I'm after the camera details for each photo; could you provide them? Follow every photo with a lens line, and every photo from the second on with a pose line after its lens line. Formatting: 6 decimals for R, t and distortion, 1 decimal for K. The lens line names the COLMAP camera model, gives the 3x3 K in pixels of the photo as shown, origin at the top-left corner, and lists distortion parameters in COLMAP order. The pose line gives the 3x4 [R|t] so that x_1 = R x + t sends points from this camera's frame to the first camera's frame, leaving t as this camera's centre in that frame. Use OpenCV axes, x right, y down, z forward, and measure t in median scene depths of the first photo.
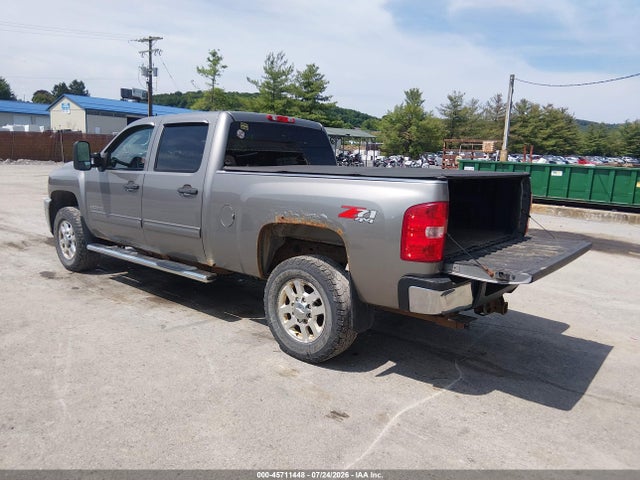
lens RADIAL K [[493.9, 0, 320.0], [0, 493.9, 240.0], [0, 0, 1]] dist [-0.088753, 0.000698]
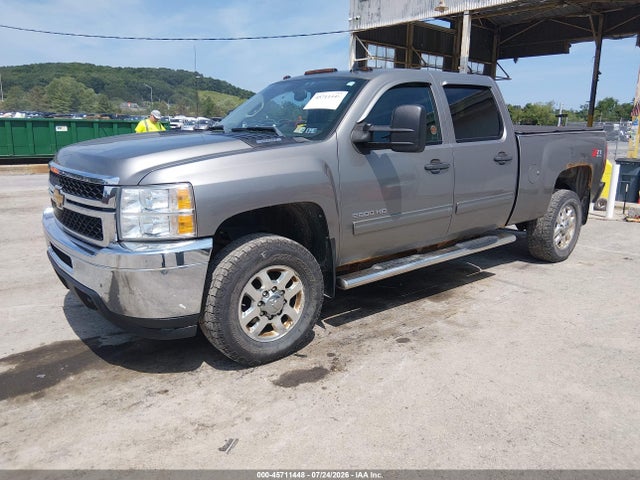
lens RADIAL K [[534.9, 0, 320.2], [0, 534.9, 229.5], [0, 0, 1]] dist [0.033680, 0.004989]
pose [[0.151881, -0.214717, 0.964795, -1.174007], [0.155050, 0.969210, 0.191291, -0.192790], [-0.976162, 0.120538, 0.180496, 0.965217]]
